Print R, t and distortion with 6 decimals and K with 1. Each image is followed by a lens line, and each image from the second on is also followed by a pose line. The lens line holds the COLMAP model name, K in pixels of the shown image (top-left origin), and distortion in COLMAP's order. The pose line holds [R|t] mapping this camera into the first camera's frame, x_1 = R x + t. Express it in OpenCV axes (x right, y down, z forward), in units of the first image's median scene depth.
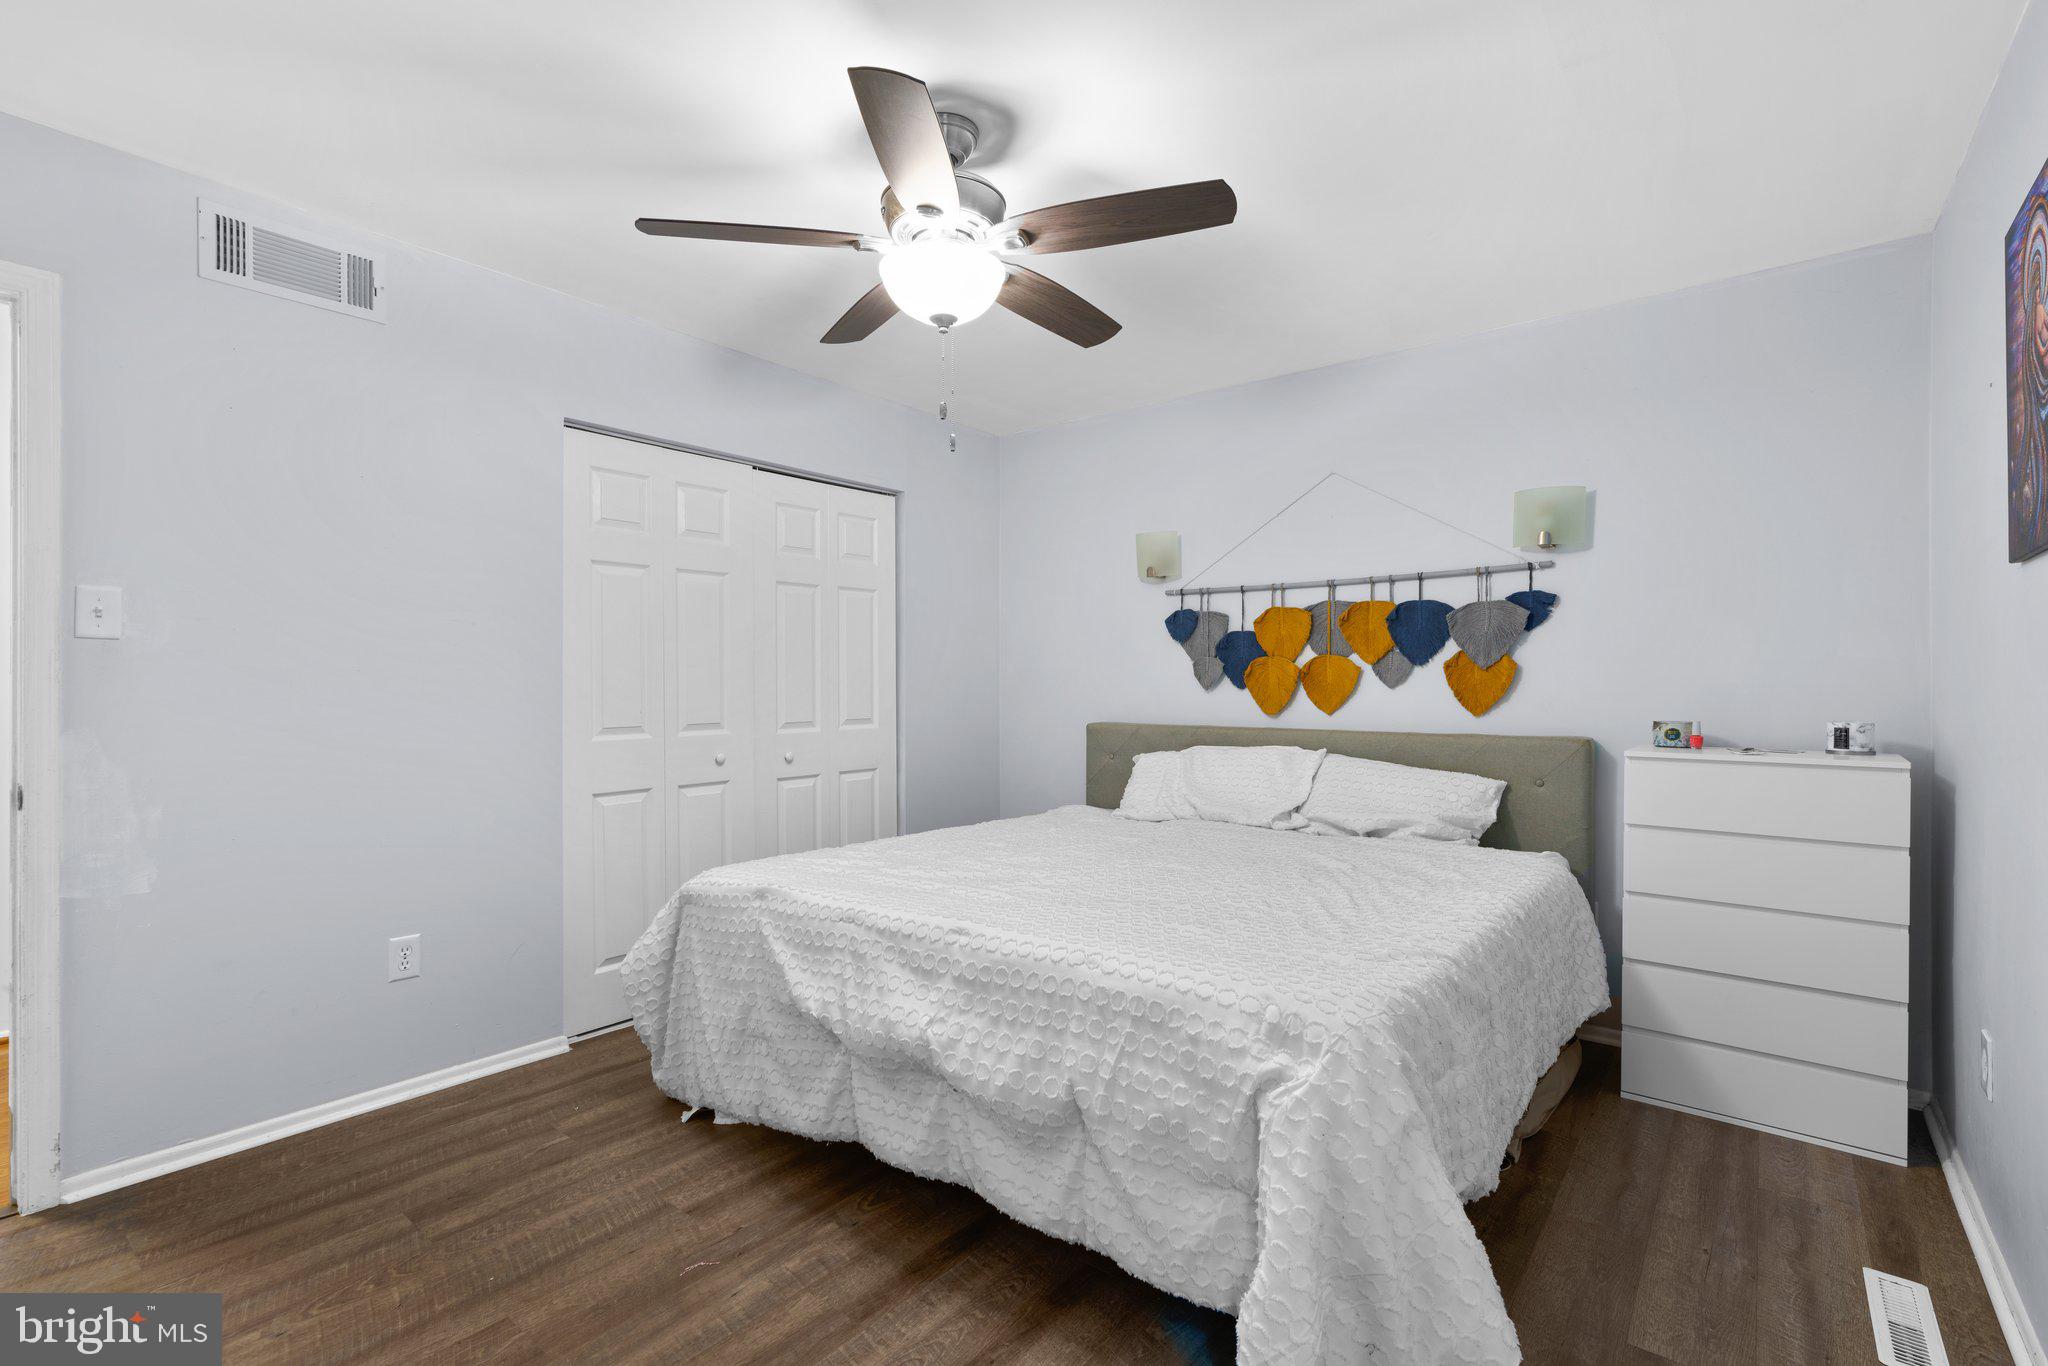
lens RADIAL K [[924.3, 0, 1014.8], [0, 924.3, 683.8], [0, 0, 1]] dist [-0.012002, 0.009276]
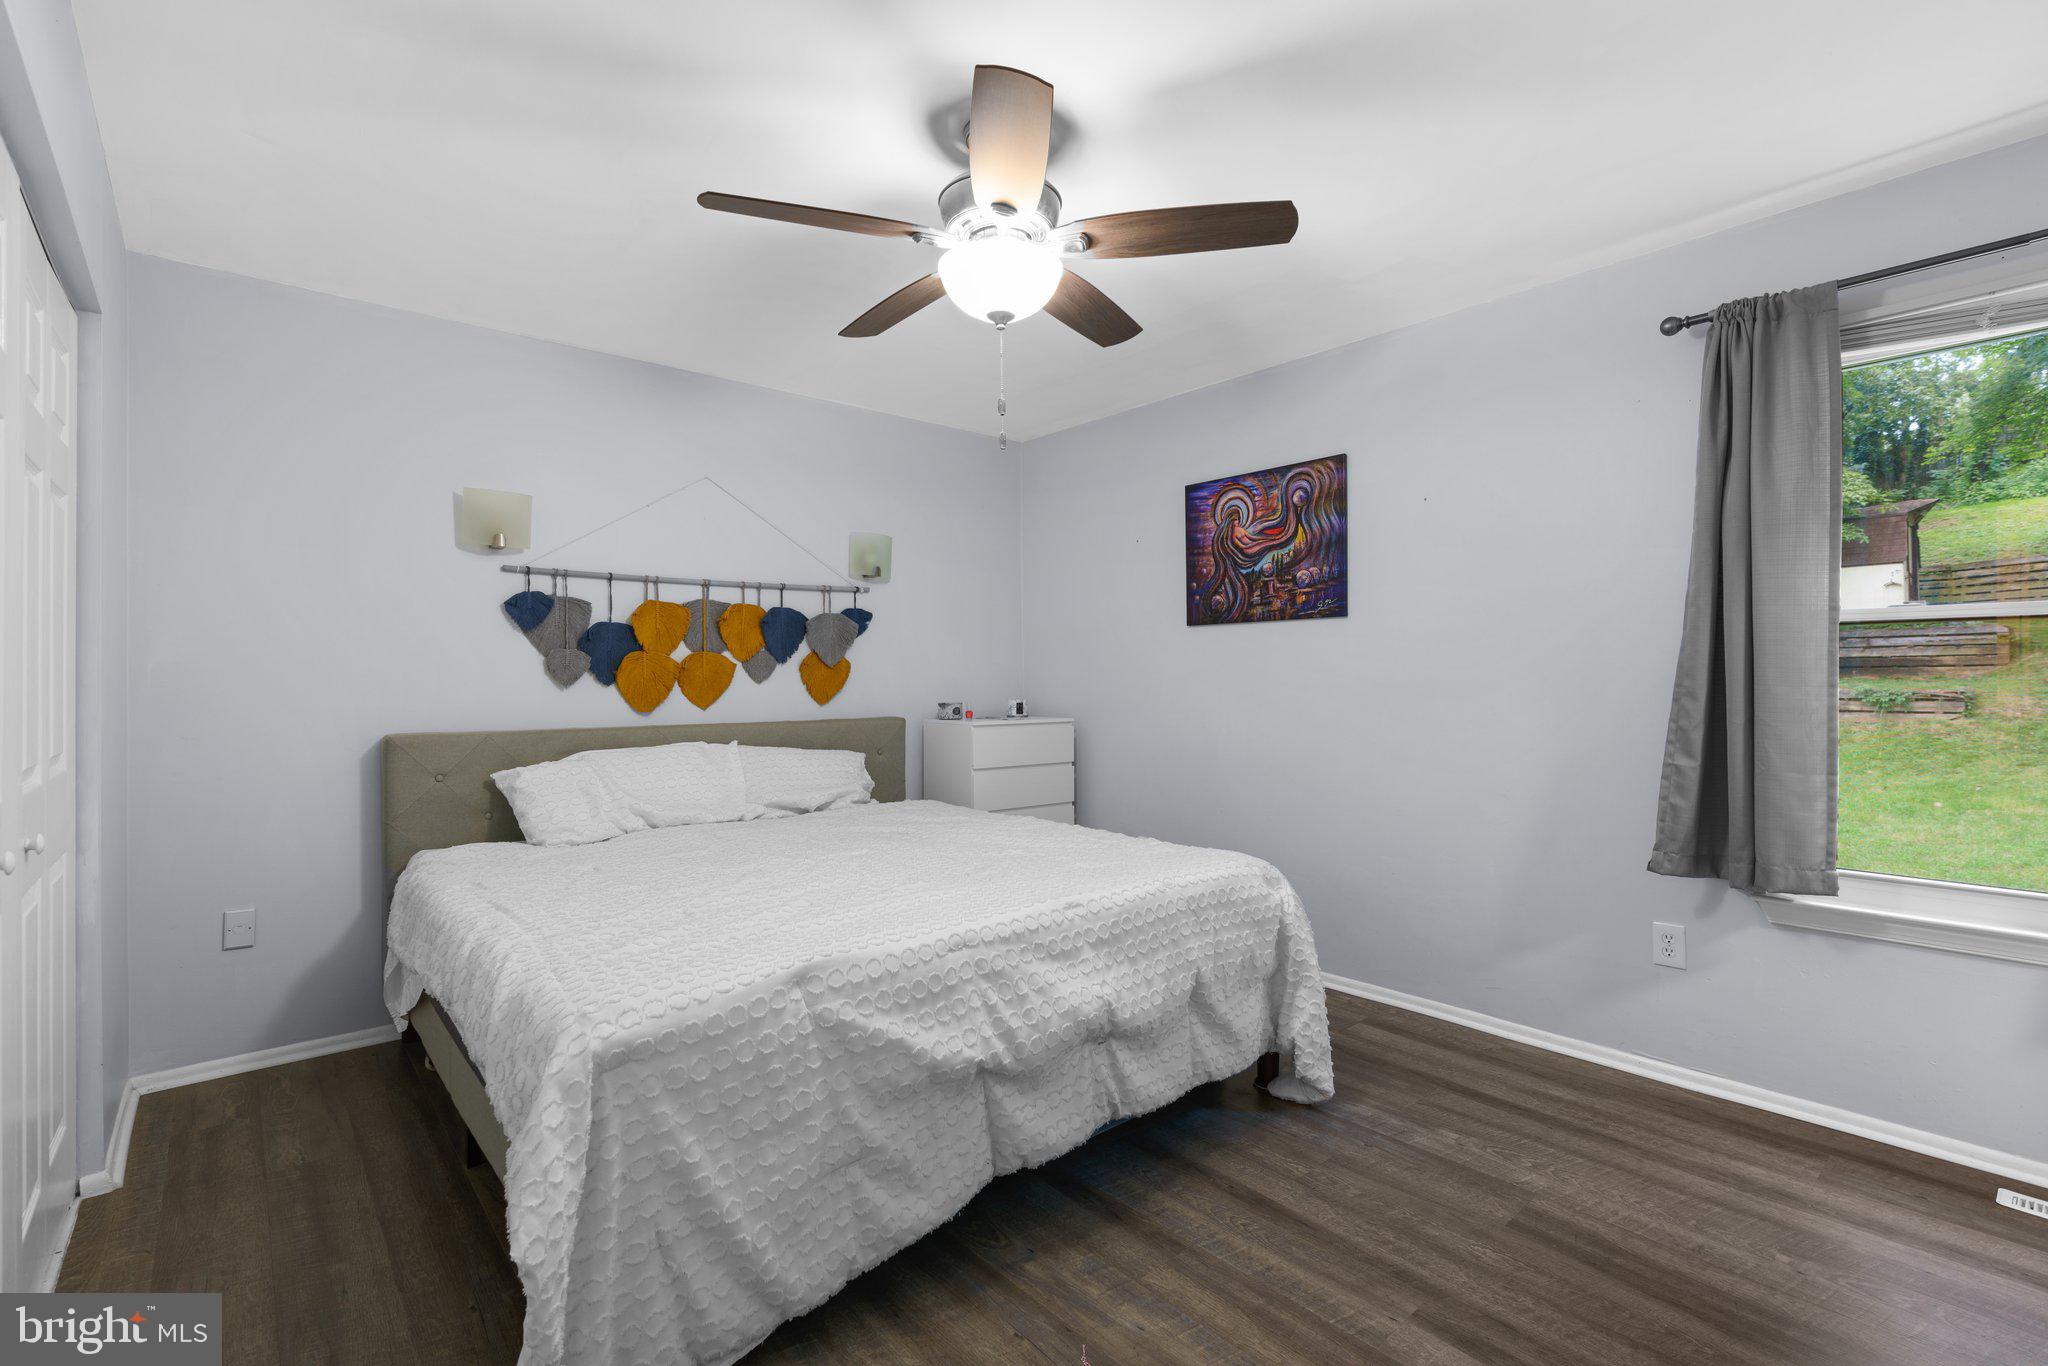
lens RADIAL K [[924.3, 0, 1014.8], [0, 924.3, 683.8], [0, 0, 1]] dist [-0.012002, 0.009276]
pose [[0.190790, -0.006783, 0.981608, -0.647884], [0.005682, 0.999967, 0.005806, 0.000600], [-0.981615, 0.004470, 0.190822, 0.490663]]
